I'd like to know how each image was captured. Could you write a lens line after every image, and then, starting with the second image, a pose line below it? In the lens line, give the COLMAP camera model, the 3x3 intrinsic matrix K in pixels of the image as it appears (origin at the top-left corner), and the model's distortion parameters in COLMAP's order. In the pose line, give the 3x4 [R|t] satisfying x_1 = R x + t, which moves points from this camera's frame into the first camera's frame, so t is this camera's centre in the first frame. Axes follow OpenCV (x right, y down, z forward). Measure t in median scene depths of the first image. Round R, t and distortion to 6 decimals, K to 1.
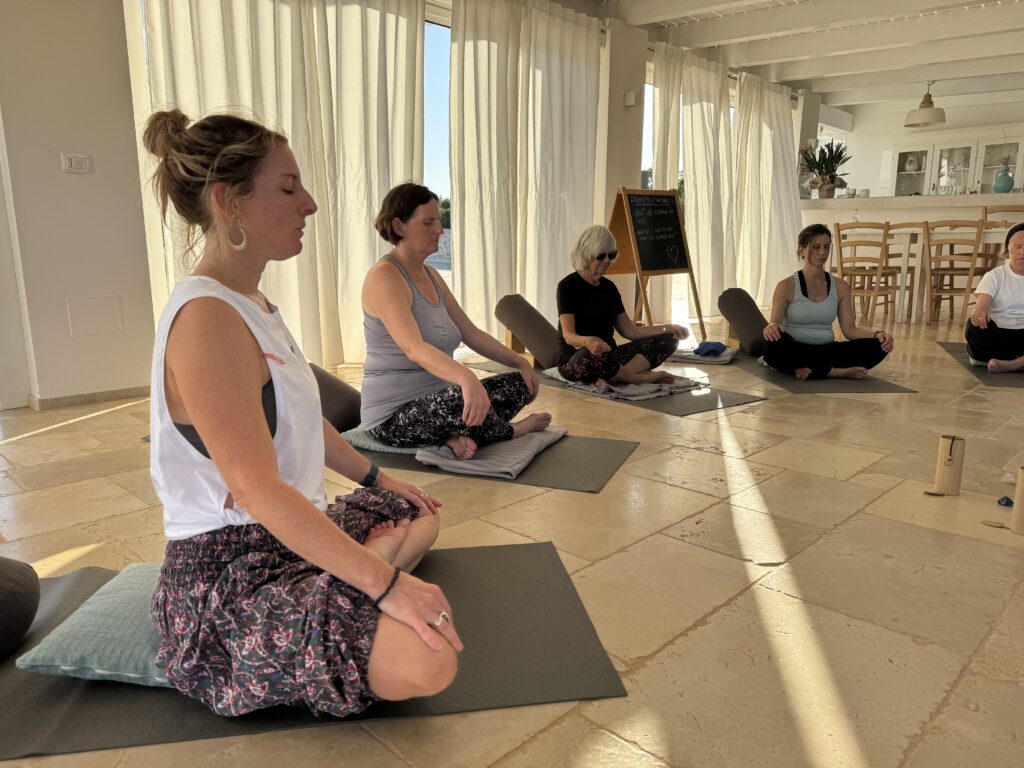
lens RADIAL K [[763.8, 0, 512.4], [0, 763.8, 381.3], [0, 0, 1]] dist [0.011753, 0.001410]
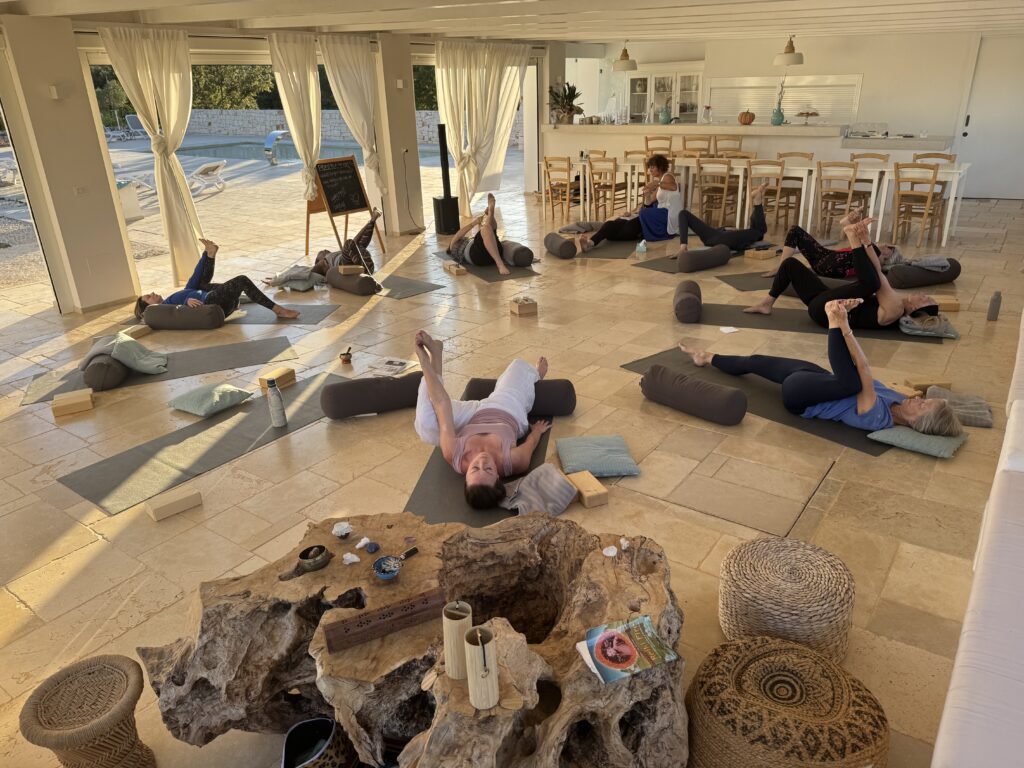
lens RADIAL K [[763.8, 0, 514.7], [0, 763.8, 387.1], [0, 0, 1]] dist [0.011753, 0.001410]
pose [[0.988785, -0.084963, 0.122825, 0.099238], [0.060953, 0.980376, 0.187476, -0.032094], [-0.136343, -0.177887, 0.974560, -0.449705]]
